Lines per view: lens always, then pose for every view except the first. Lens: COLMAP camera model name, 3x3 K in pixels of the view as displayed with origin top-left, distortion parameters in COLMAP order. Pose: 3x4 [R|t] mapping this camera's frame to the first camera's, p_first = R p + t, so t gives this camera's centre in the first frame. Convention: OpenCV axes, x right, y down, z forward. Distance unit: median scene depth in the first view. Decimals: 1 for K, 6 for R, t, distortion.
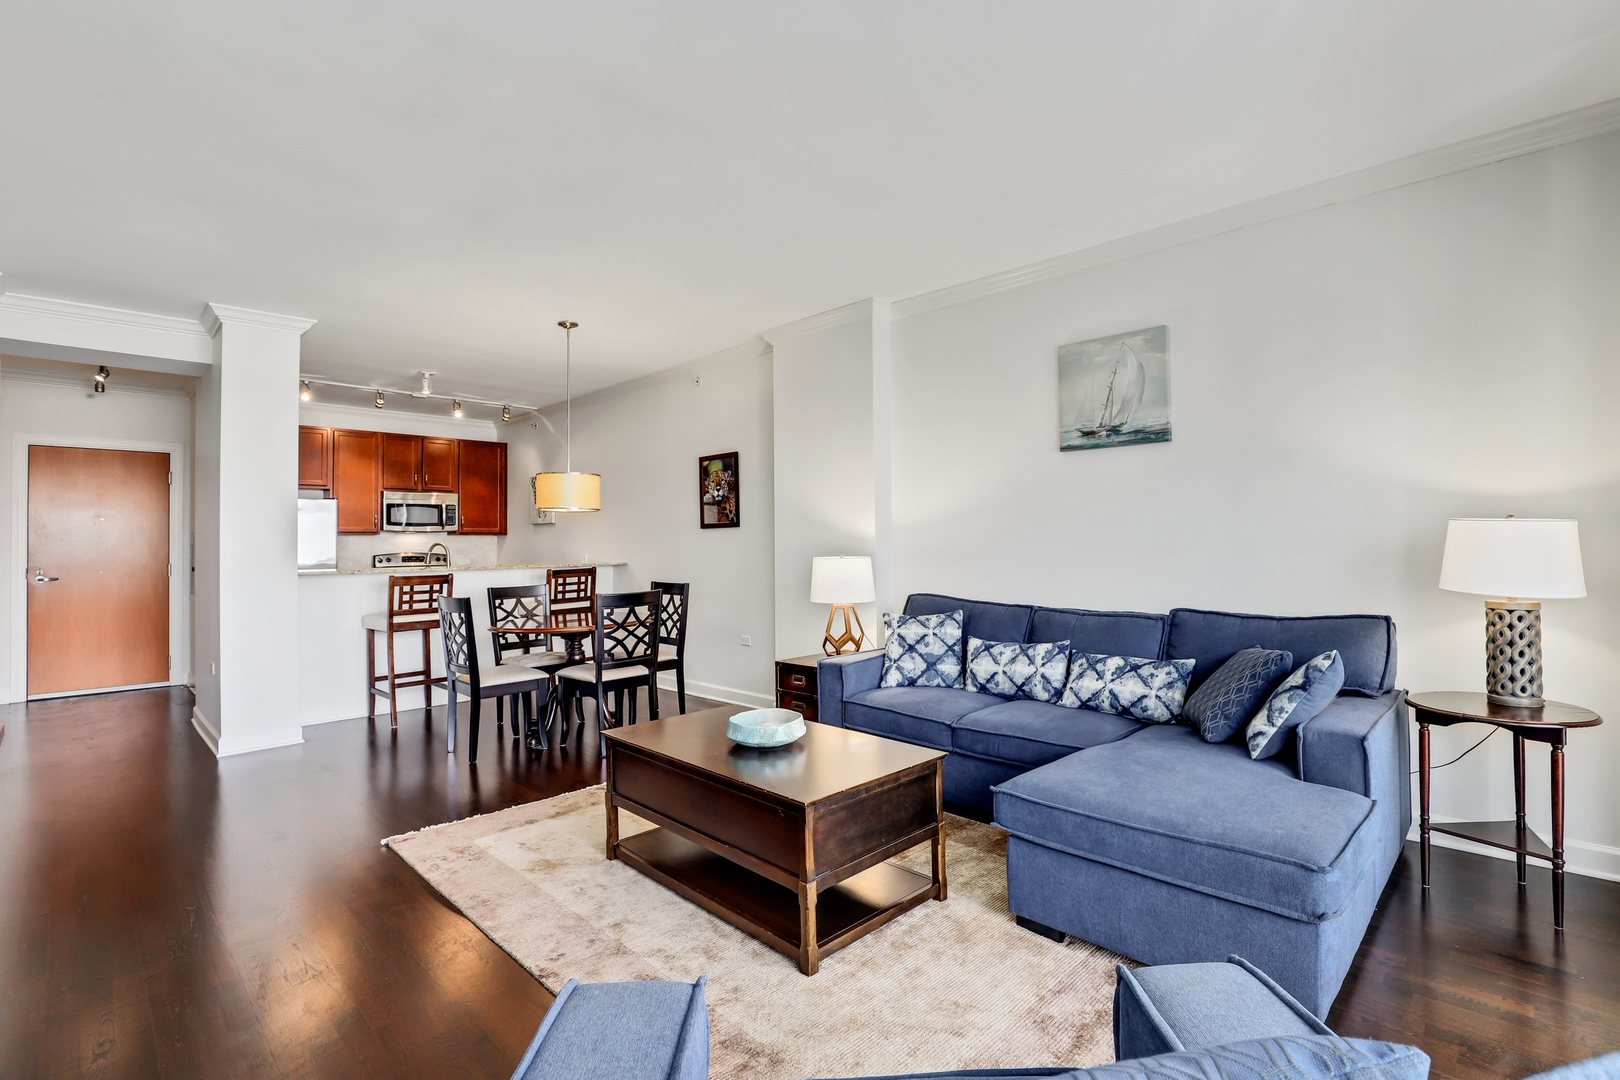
lens RADIAL K [[779.5, 0, 834.4], [0, 779.5, 526.5], [0, 0, 1]] dist [-0.033102, -0.000367]
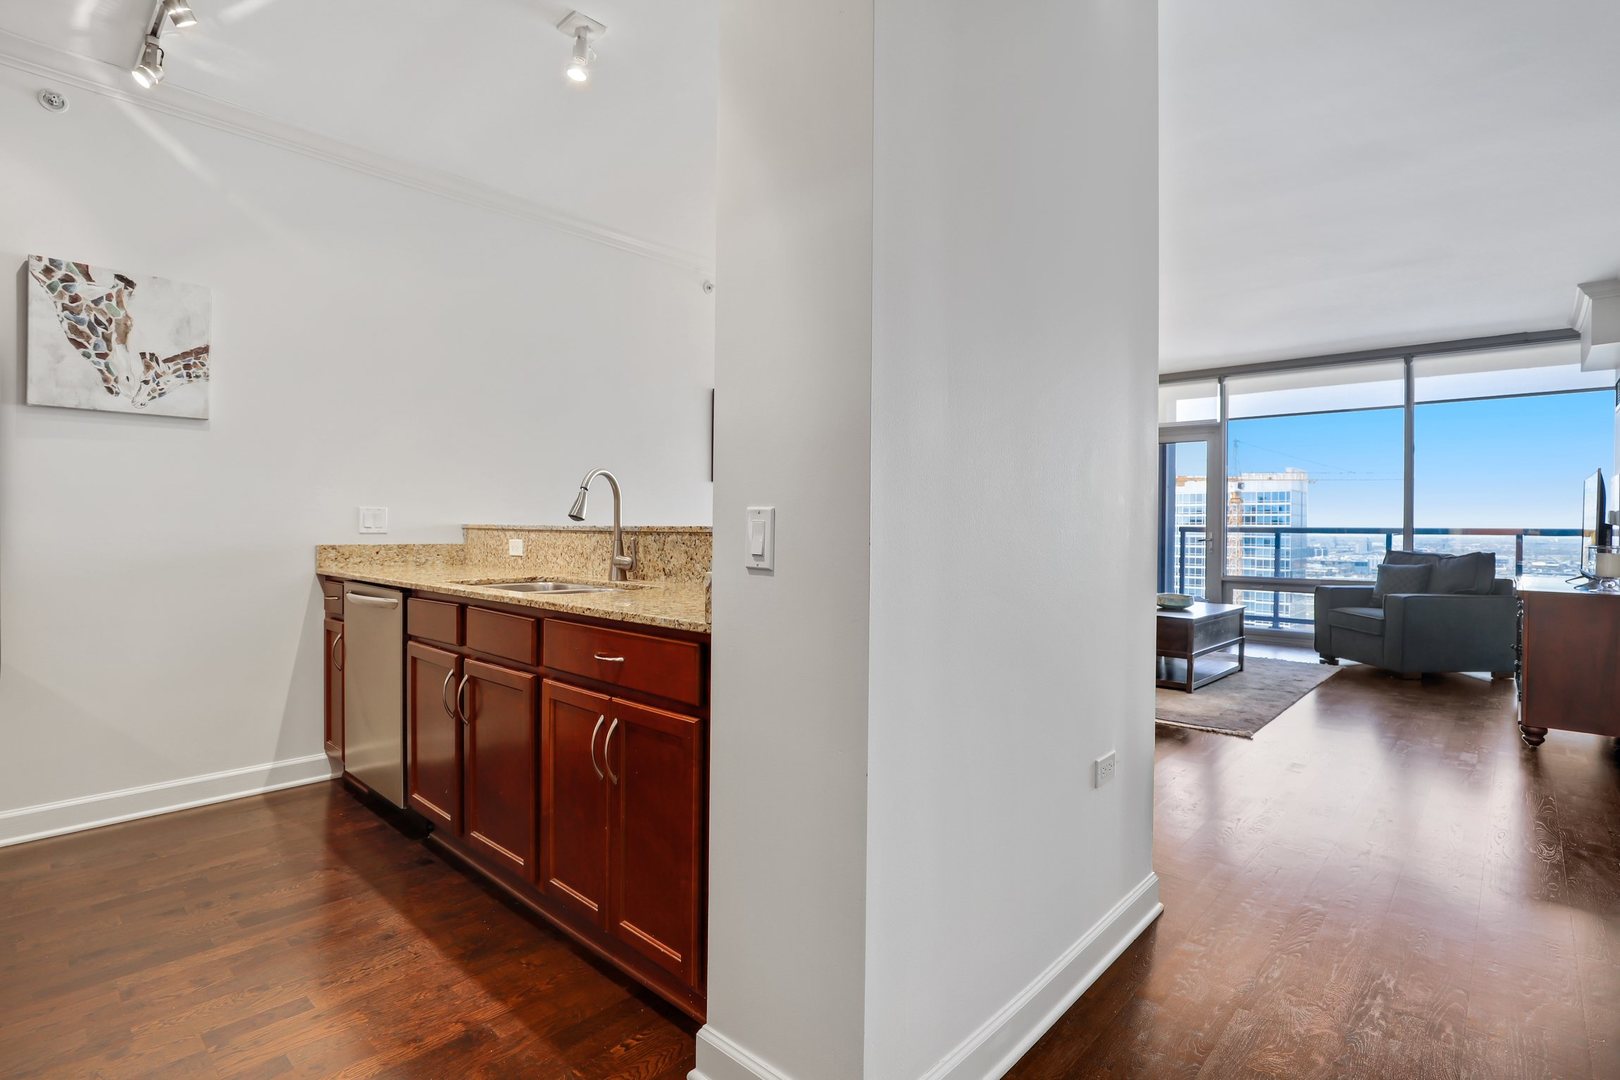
lens RADIAL K [[762.8, 0, 824.2], [0, 762.8, 530.5], [0, 0, 1]] dist [-0.026538, 0.007076]
pose [[-0.028425, 0.006341, 0.999576, -0.940590], [-0.027331, 0.999601, -0.007119, 0.054920], [-0.999222, -0.027521, -0.028241, 0.922100]]
